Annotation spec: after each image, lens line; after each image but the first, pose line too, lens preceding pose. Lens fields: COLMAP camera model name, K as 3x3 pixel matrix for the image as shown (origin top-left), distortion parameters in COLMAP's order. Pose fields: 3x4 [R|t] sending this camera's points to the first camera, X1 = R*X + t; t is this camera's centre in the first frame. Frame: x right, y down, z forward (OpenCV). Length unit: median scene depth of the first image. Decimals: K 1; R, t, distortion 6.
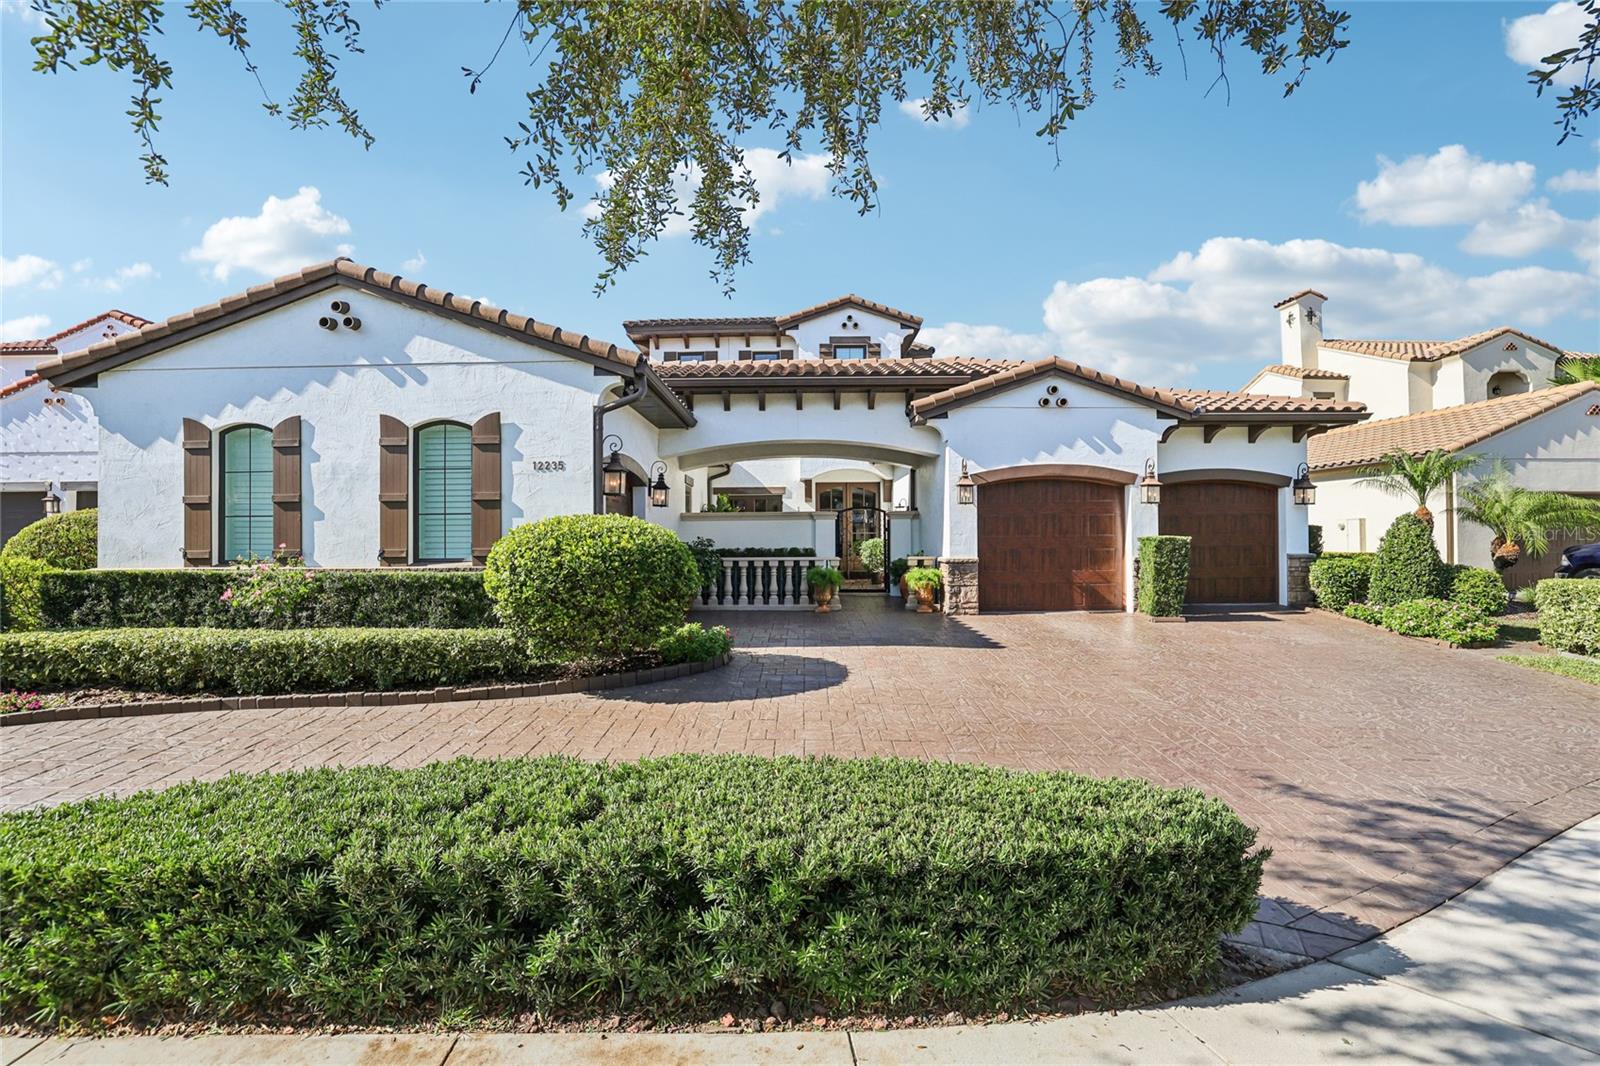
lens RADIAL K [[695.0, 0, 800.0], [0, 695.0, 533.0], [0, 0, 1]] dist [-0.044997, 0.018455]
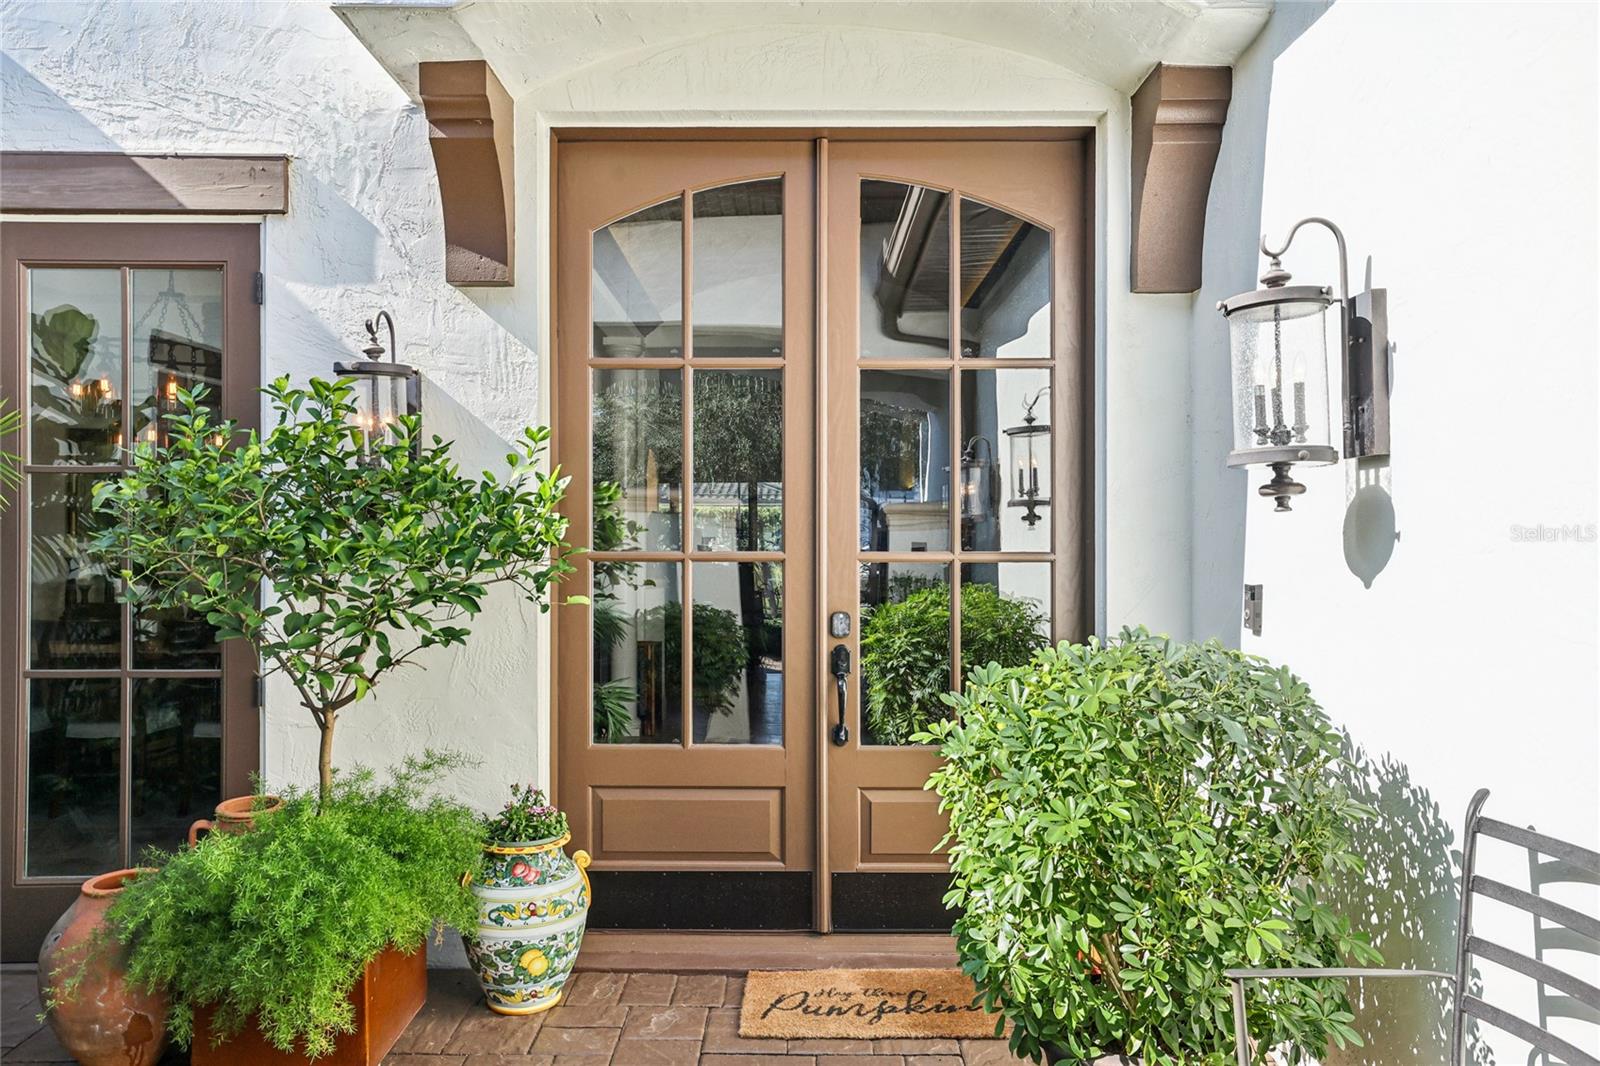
lens RADIAL K [[1028.7, 0, 764.0], [0, 1028.7, 535.3], [0, 0, 1]] dist [-0.008672, 0.046257]
pose [[0.999933, 0.006282, -0.009695, 0.102205], [-0.006174, 0.999919, 0.011111, -0.007886], [0.009764, -0.011050, 0.999891, 1.386926]]
